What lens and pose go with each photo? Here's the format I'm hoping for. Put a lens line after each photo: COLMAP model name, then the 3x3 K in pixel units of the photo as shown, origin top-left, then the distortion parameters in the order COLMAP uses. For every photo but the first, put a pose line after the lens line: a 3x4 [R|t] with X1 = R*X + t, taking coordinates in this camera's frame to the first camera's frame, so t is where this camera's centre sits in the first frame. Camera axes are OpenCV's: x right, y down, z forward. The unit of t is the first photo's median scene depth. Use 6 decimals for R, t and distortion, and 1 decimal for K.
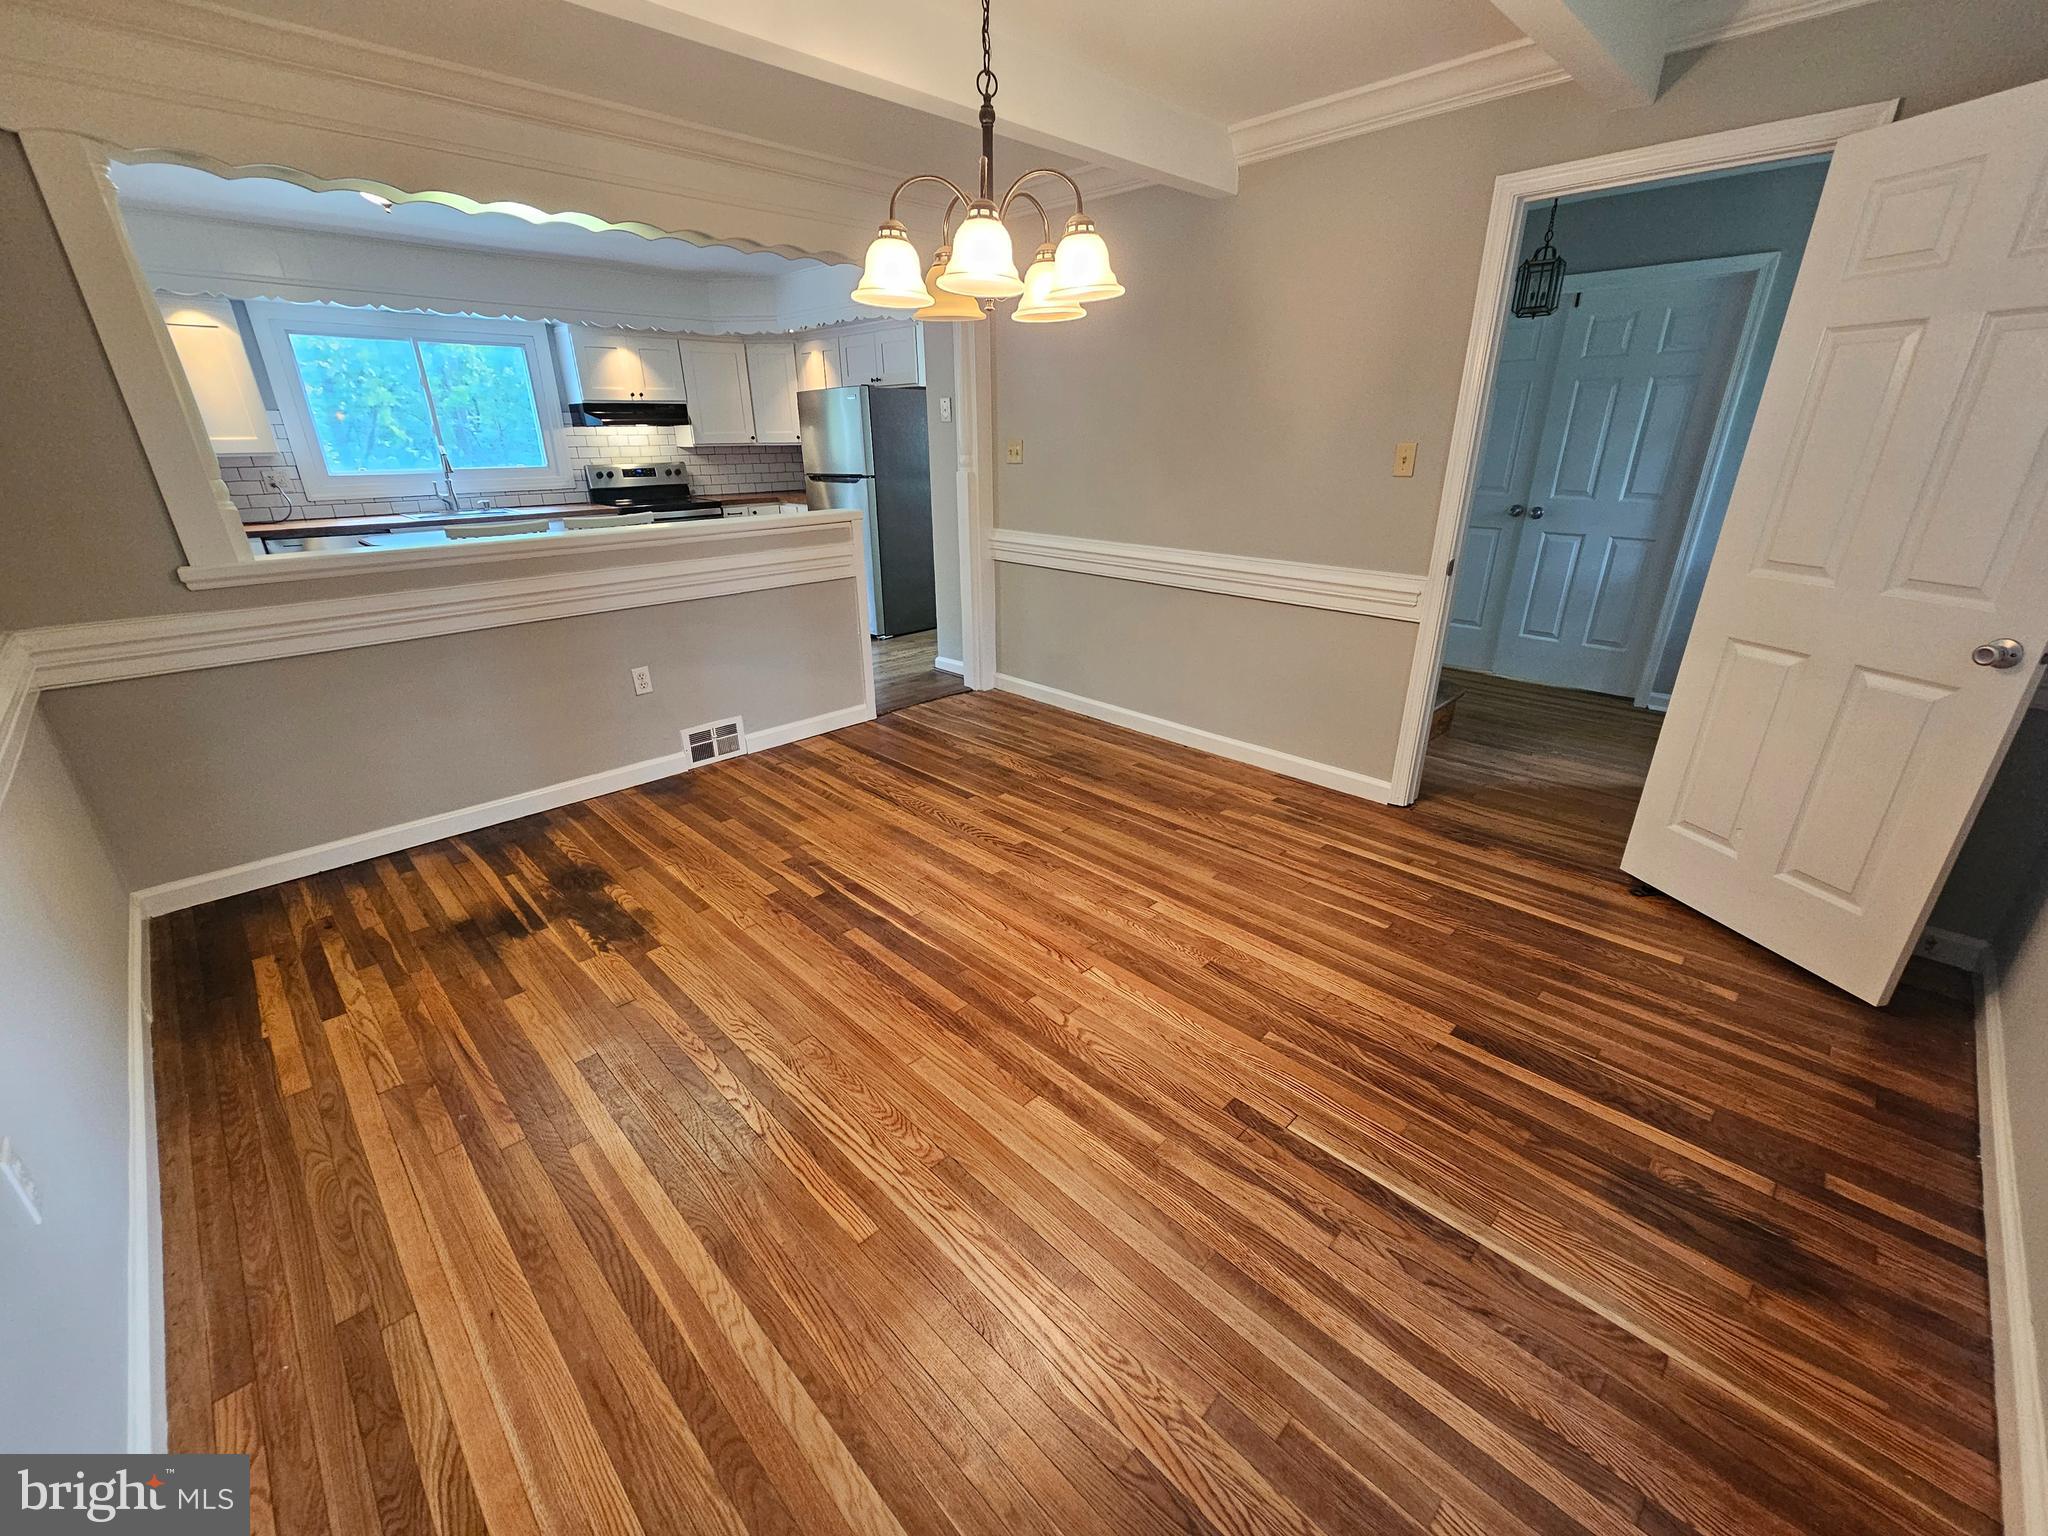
lens RADIAL K [[826.1, 0, 1026.3], [0, 826.1, 774.3], [0, 0, 1]] dist [-0.000365, -0.000199]
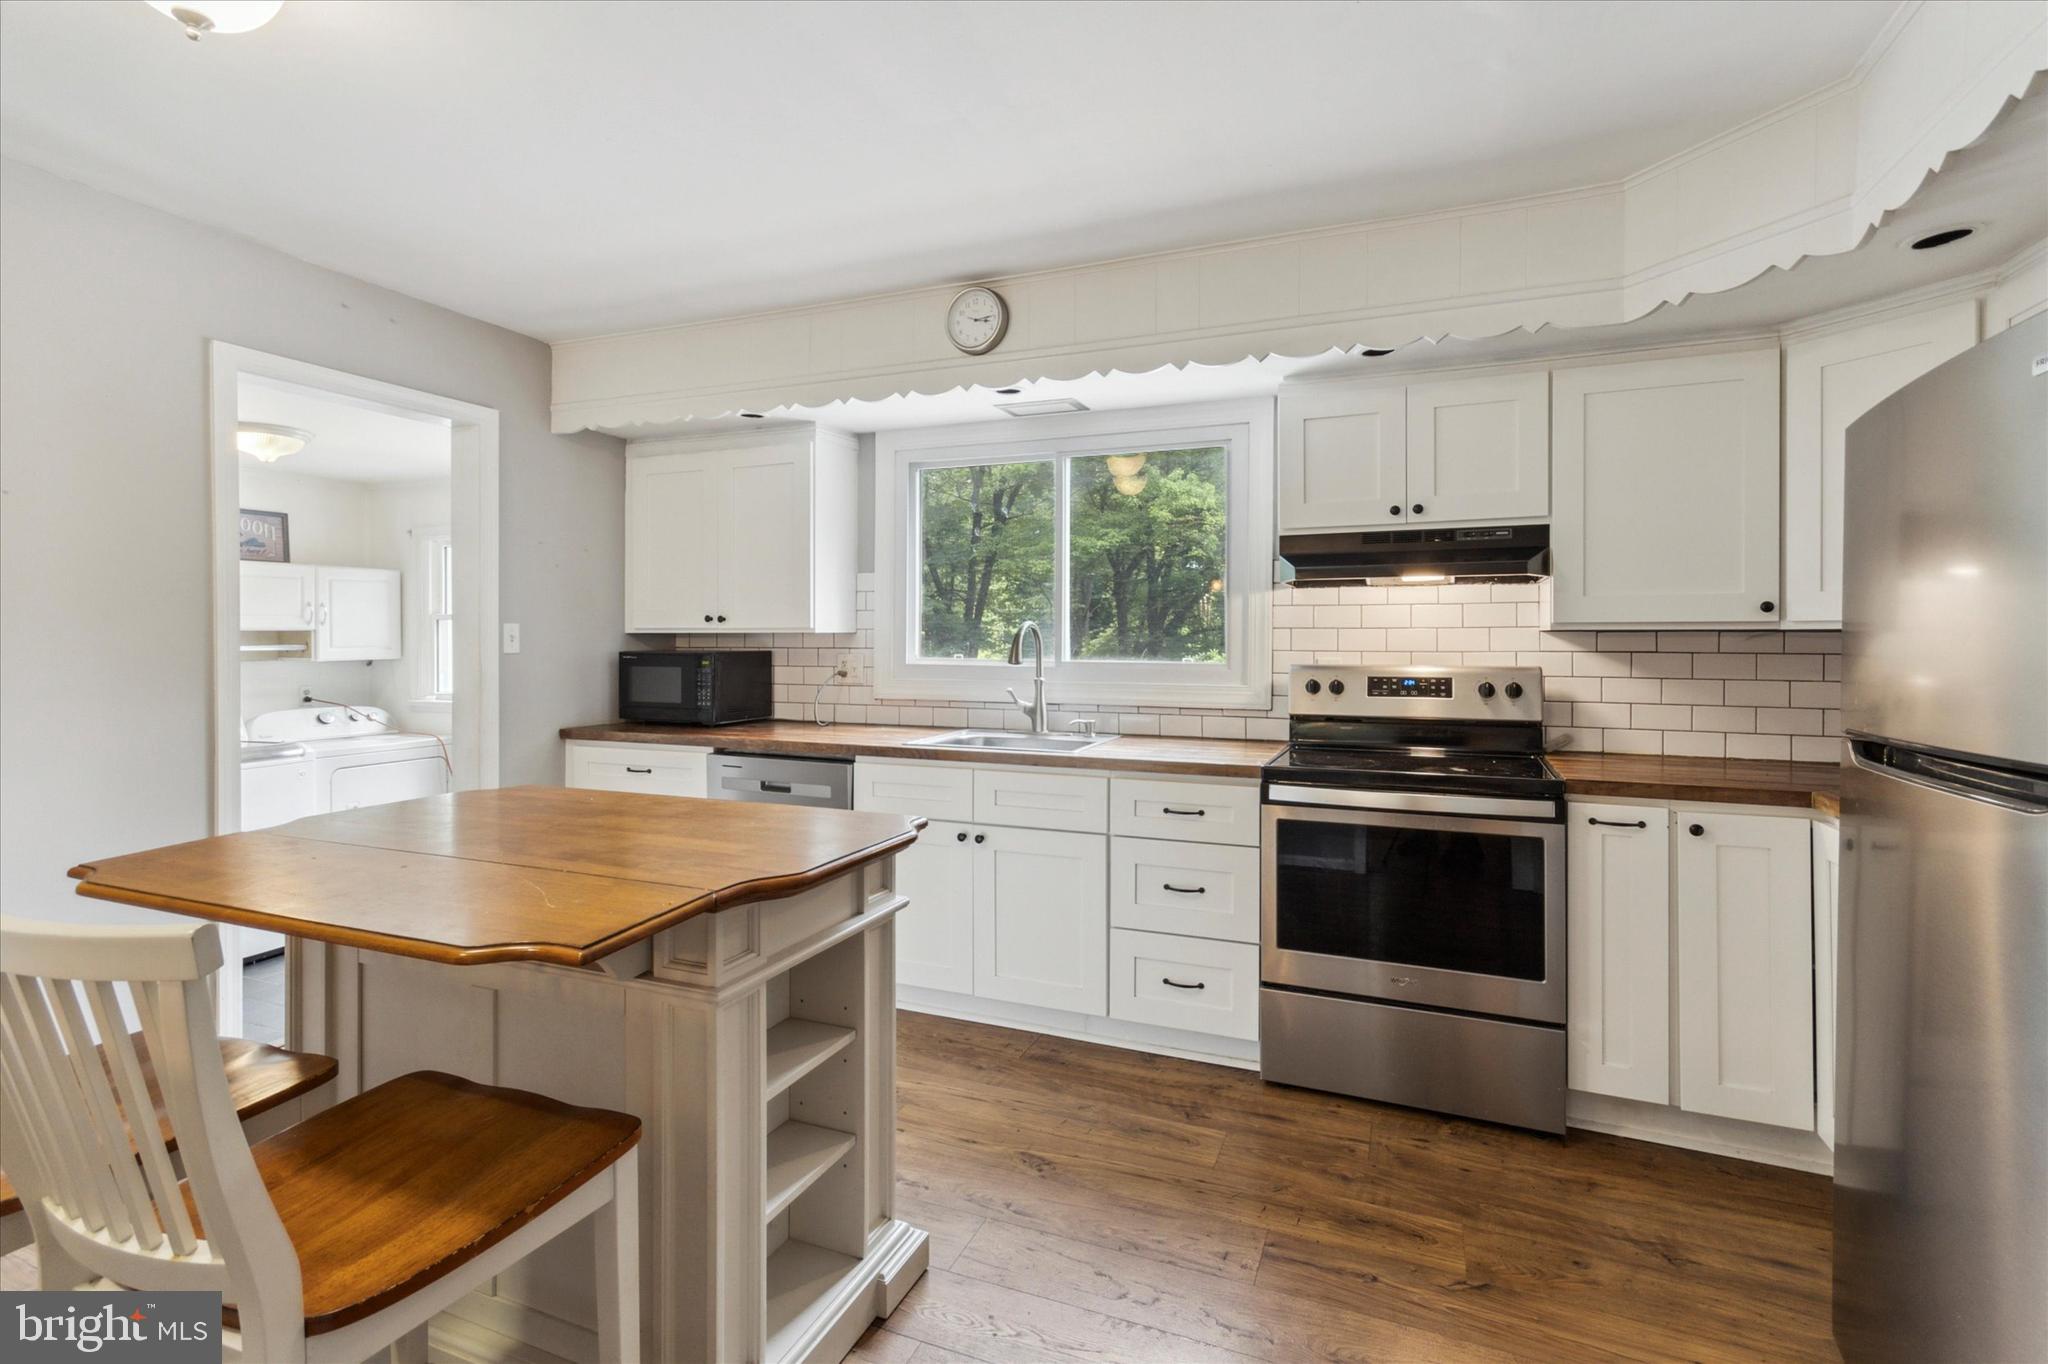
lens RADIAL K [[953.5, 0, 1007.9], [0, 953.5, 634.1], [0, 0, 1]] dist [-0.000667, -0.002177]
pose [[0.378784, 0.009138, -0.925440, -0.102878], [-0.356279, 0.924326, -0.136699, -0.253793], [0.854159, 0.381495, 0.353376, 0.652839]]
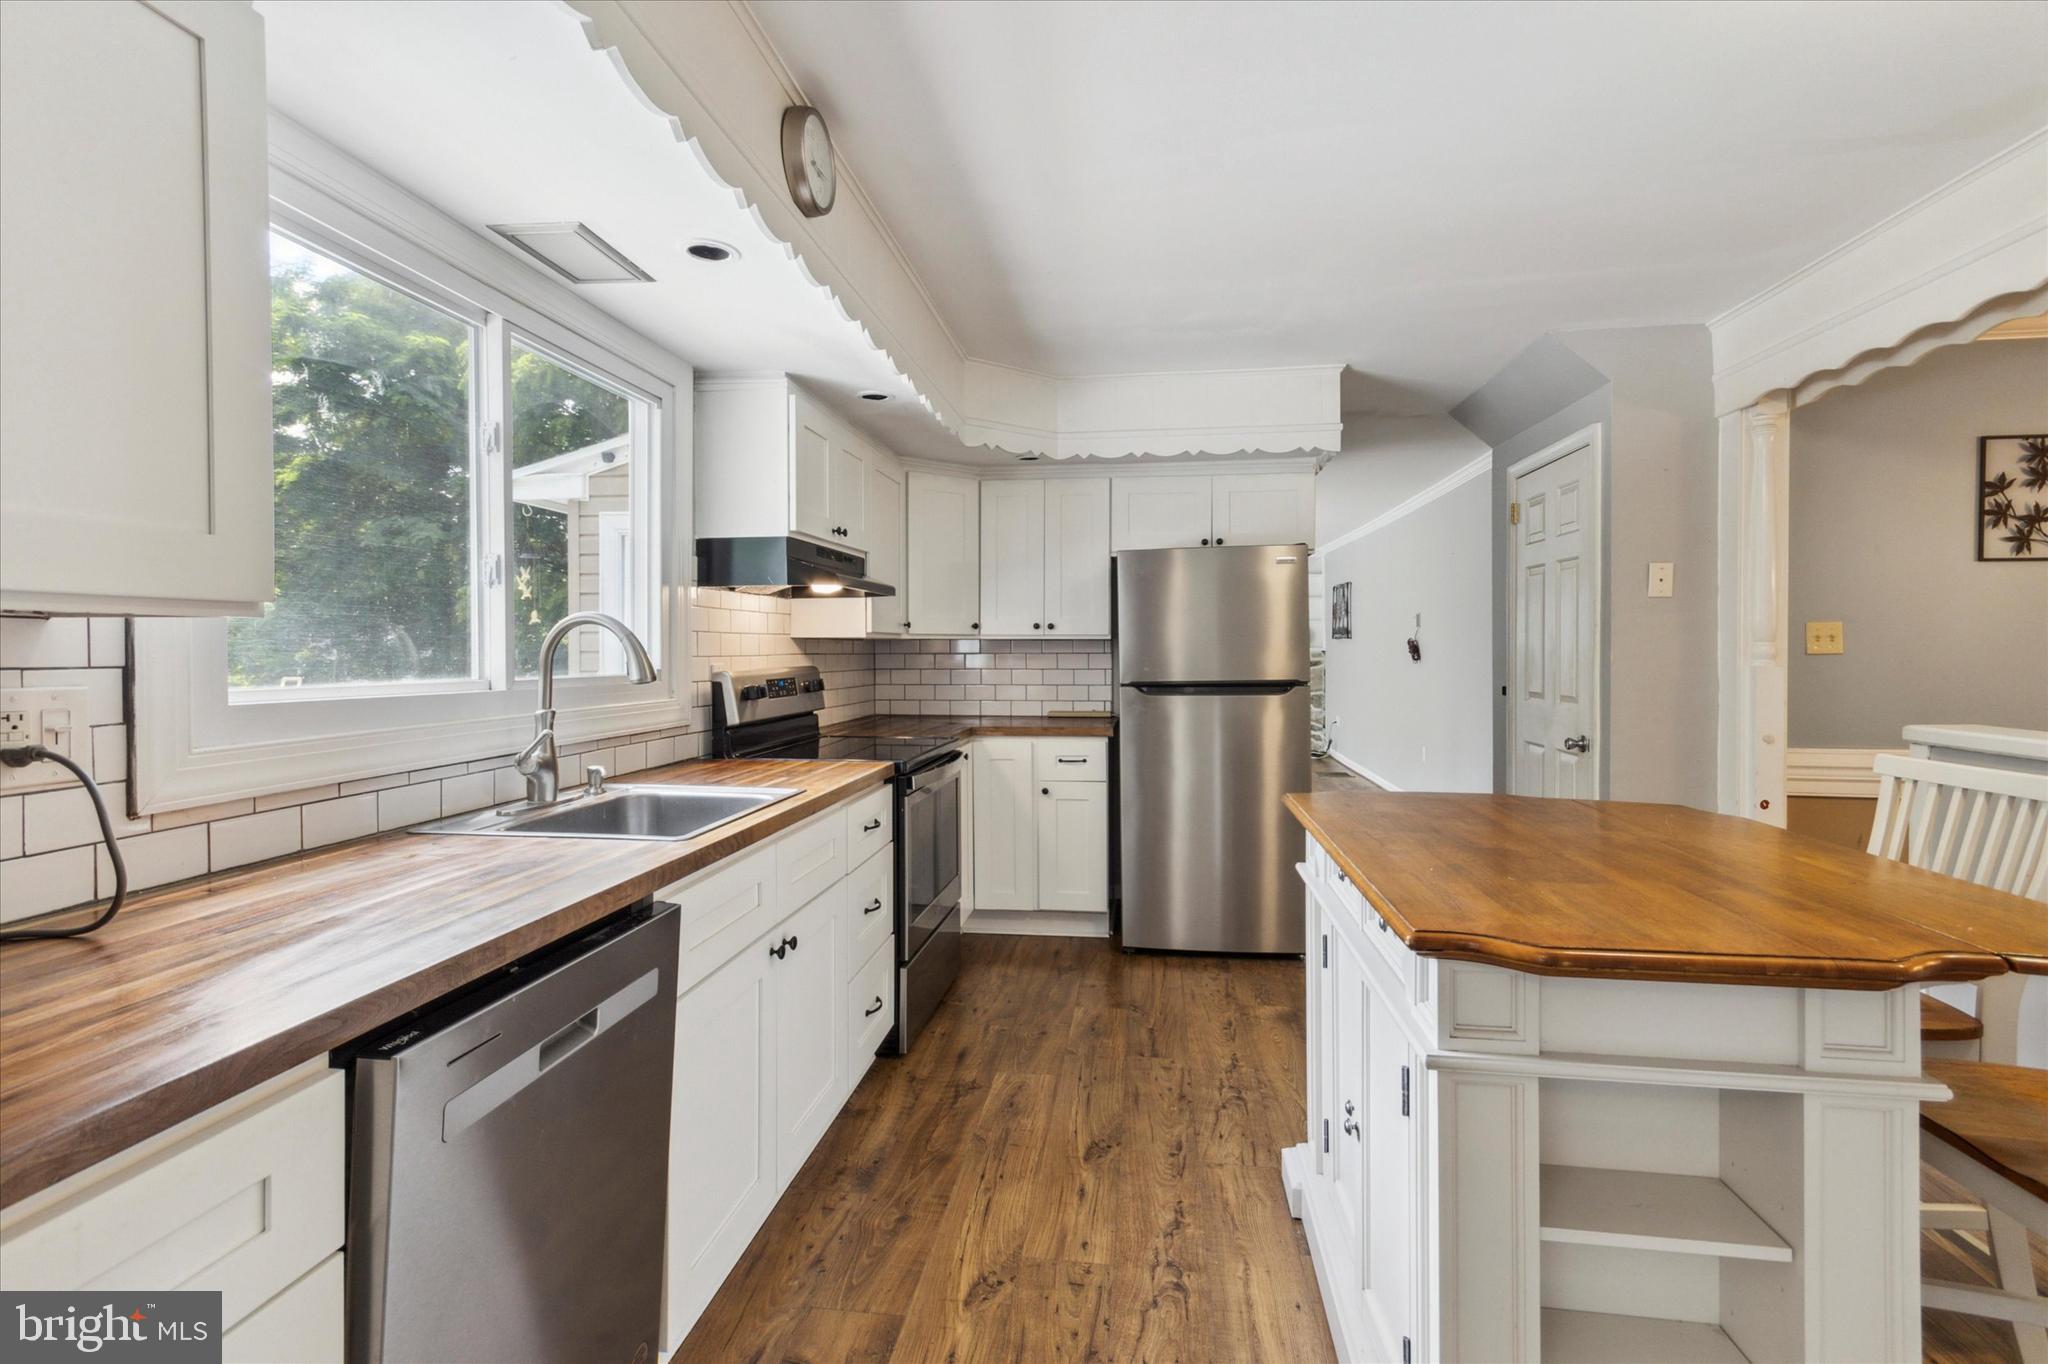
lens RADIAL K [[953.5, 0, 1018.8], [0, 953.5, 666.9], [0, 0, 1]] dist [-0.000667, -0.002177]
pose [[0.800684, -0.011430, 0.598978, -0.684151], [0.229156, 0.929627, -0.288585, -0.195790], [-0.553528, 0.368325, 0.746956, 0.536055]]
